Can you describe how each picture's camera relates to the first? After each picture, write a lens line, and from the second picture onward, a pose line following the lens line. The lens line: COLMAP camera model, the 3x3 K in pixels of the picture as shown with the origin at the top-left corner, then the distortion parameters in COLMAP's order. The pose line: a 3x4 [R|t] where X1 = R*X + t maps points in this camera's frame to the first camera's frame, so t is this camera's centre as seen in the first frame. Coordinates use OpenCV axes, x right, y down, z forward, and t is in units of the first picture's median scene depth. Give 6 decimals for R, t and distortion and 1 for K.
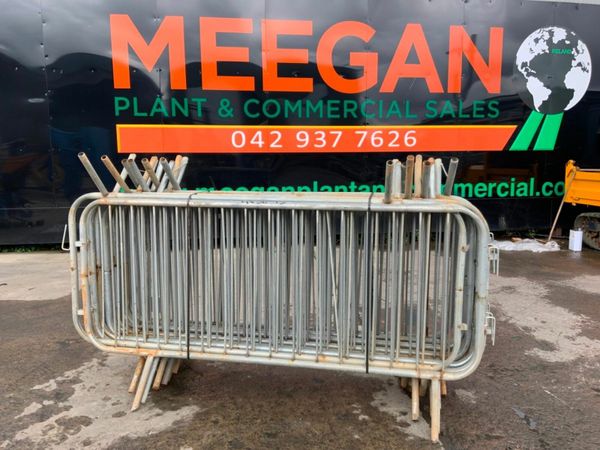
lens RADIAL K [[498.0, 0, 299.2], [0, 498.0, 224.6], [0, 0, 1]] dist [0.051445, -0.105679]
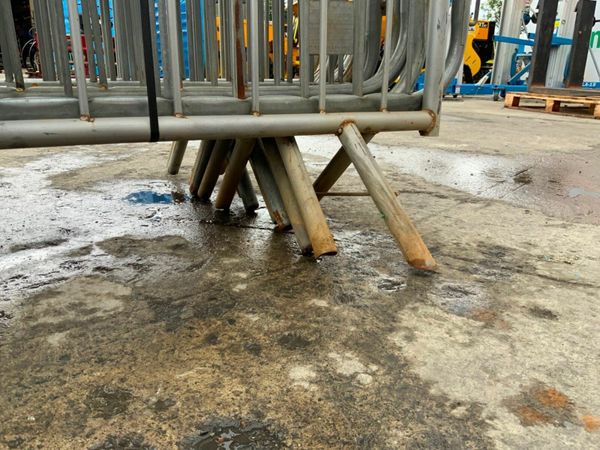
lens RADIAL K [[498.0, 0, 299.2], [0, 498.0, 224.6], [0, 0, 1]] dist [0.051445, -0.105679]
pose [[-0.766275, 0.180410, -0.616665, -0.027515], [-0.096730, 0.916438, 0.388309, 0.069976], [0.635190, 0.357201, -0.684792, 0.566635]]
